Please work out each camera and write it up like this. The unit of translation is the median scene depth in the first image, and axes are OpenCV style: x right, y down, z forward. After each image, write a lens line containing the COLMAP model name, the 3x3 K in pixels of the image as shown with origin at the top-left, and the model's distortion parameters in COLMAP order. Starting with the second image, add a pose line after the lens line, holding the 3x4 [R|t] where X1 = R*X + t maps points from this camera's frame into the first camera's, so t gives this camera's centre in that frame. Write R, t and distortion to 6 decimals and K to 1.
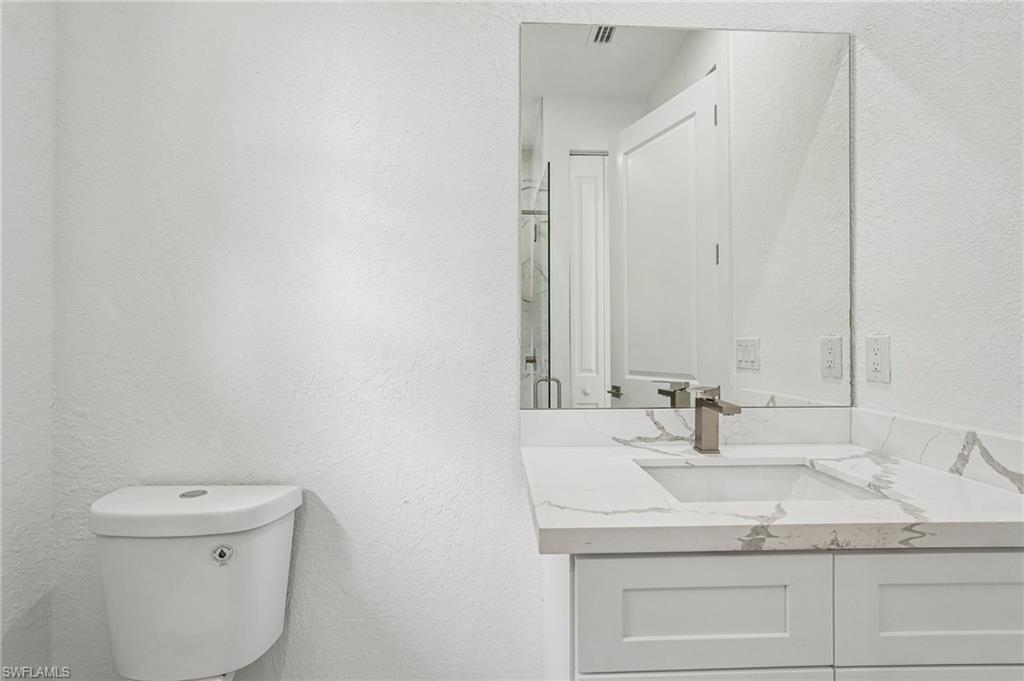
lens RADIAL K [[452.9, 0, 510.8], [0, 452.9, 344.8], [0, 0, 1]] dist [-0.004905, 0.004090]
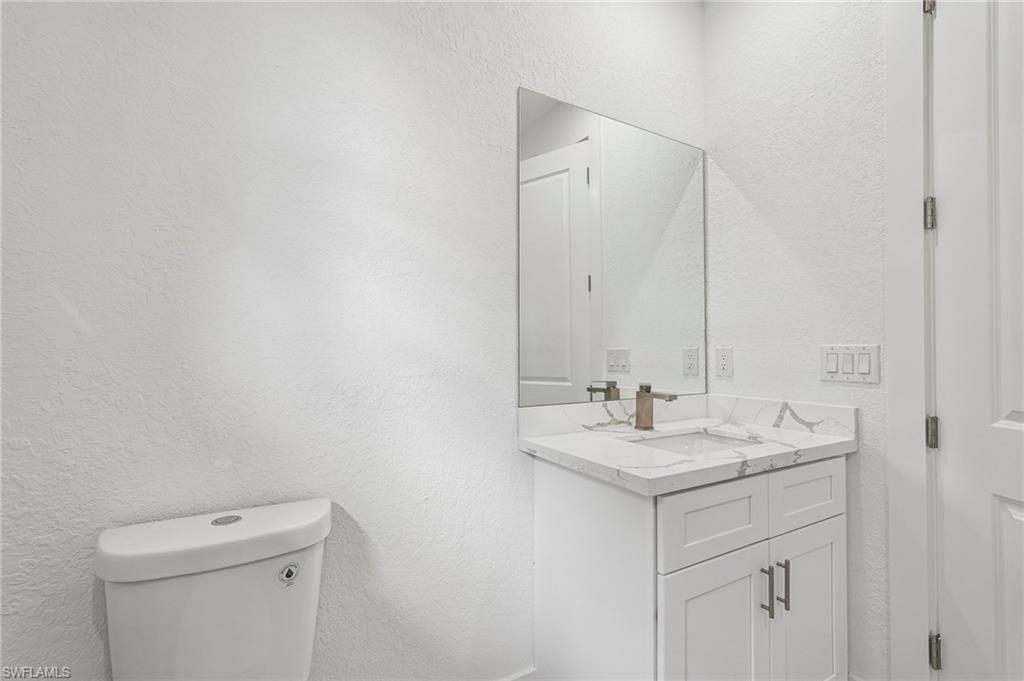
lens RADIAL K [[442.9, 0, 511.7], [0, 442.9, 352.1], [0, 0, 1]] dist [-0.001171, 0.000927]
pose [[0.891864, -0.001829, 0.452300, -0.530604], [0.004240, 0.999982, -0.004317, 0.000935], [-0.452284, 0.005768, 0.891856, -0.040491]]
